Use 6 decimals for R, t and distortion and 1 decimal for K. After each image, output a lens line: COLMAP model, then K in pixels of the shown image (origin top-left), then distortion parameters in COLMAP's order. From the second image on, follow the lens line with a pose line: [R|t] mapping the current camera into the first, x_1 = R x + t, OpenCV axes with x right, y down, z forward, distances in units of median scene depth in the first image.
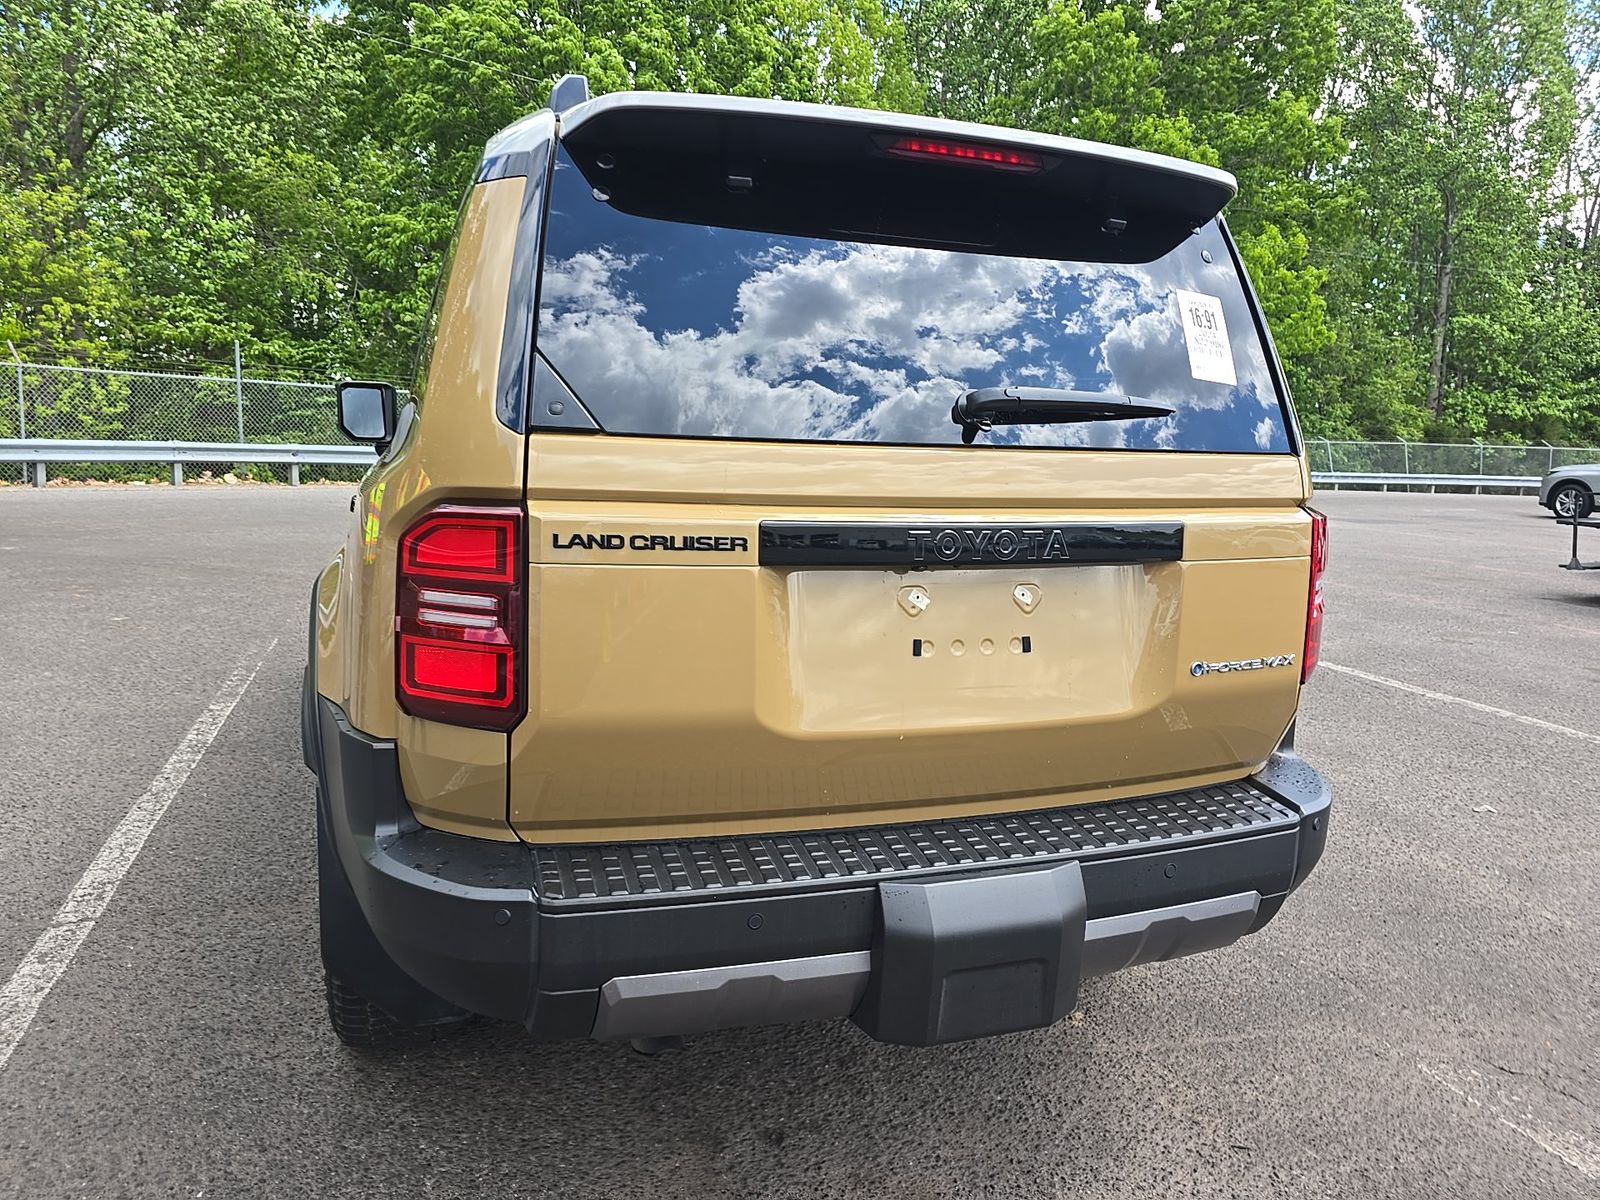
lens RADIAL K [[1103.2, 0, 800.0], [0, 1103.2, 600.0], [0, 0, 1]] dist [-0.000312, -0.008373]
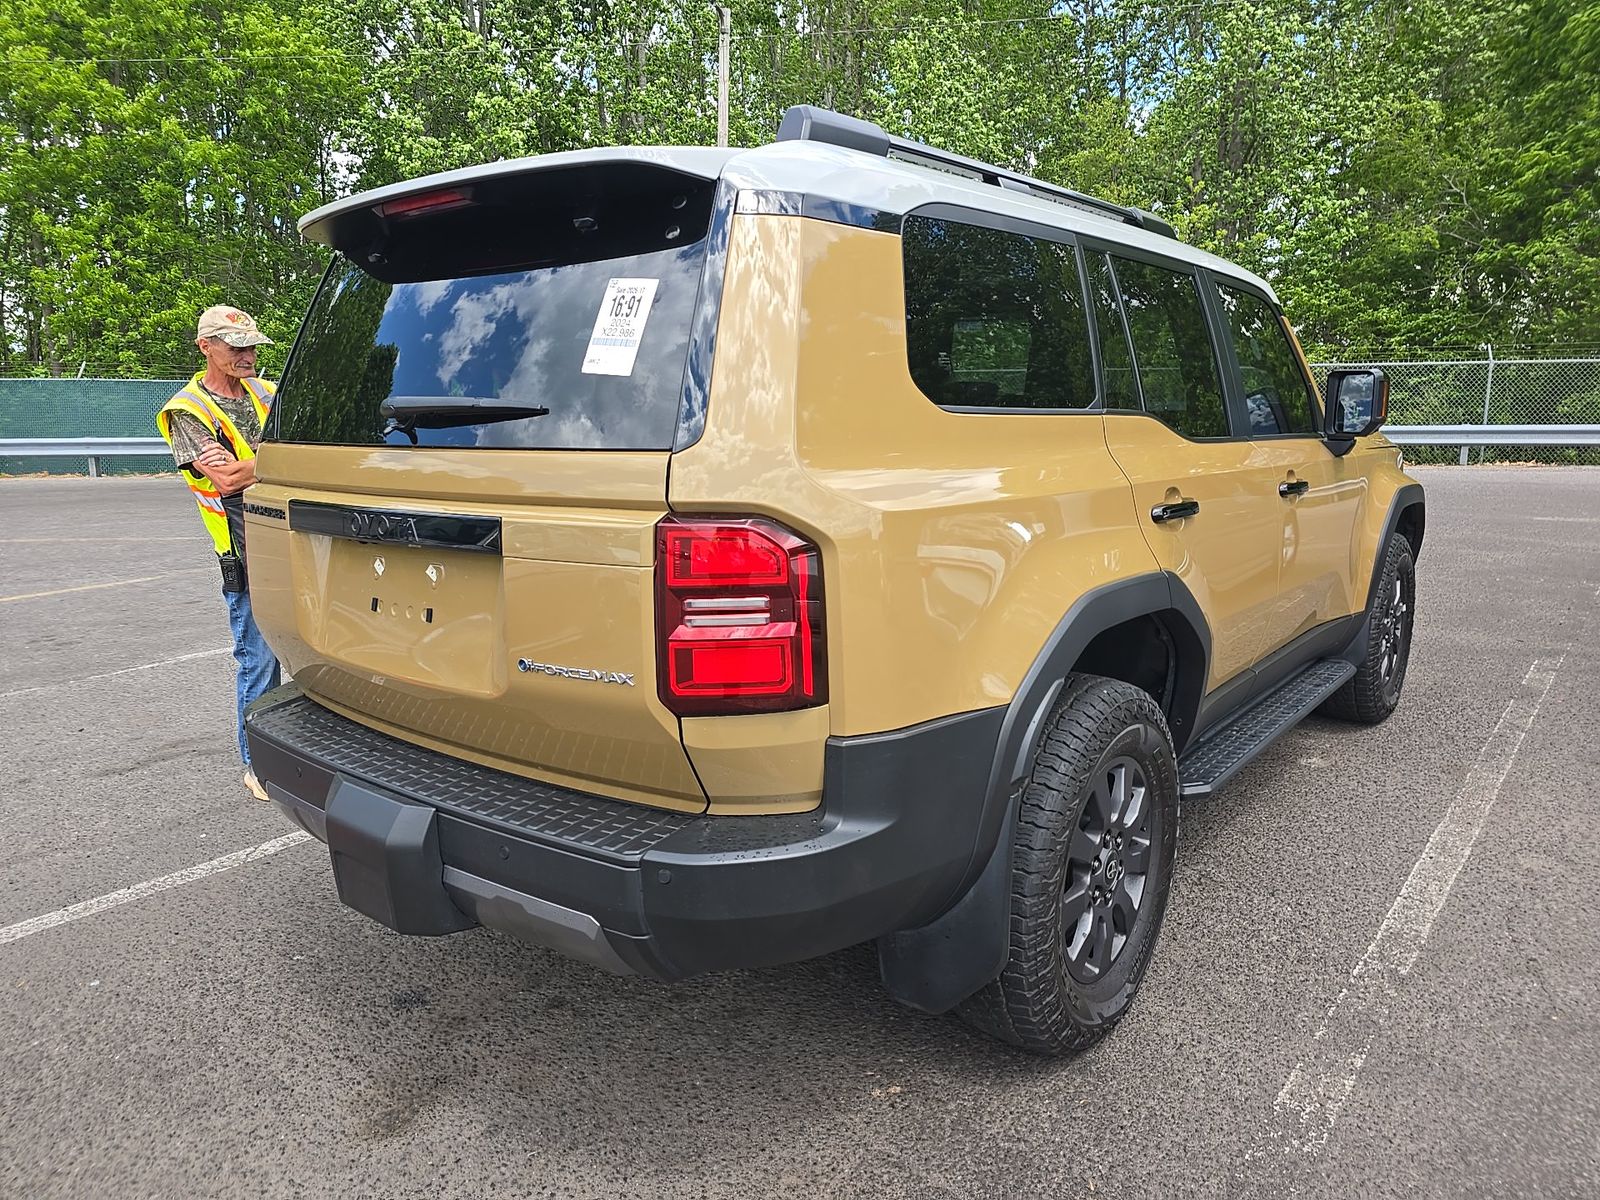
lens RADIAL K [[1103.2, 0, 800.0], [0, 1103.2, 600.0], [0, 0, 1]] dist [-0.000312, -0.008373]
pose [[0.552900, 0.116913, -0.825004, 1.384377], [-0.101548, 0.992182, 0.072549, -0.101309], [0.827036, 0.043665, 0.560450, 0.661671]]
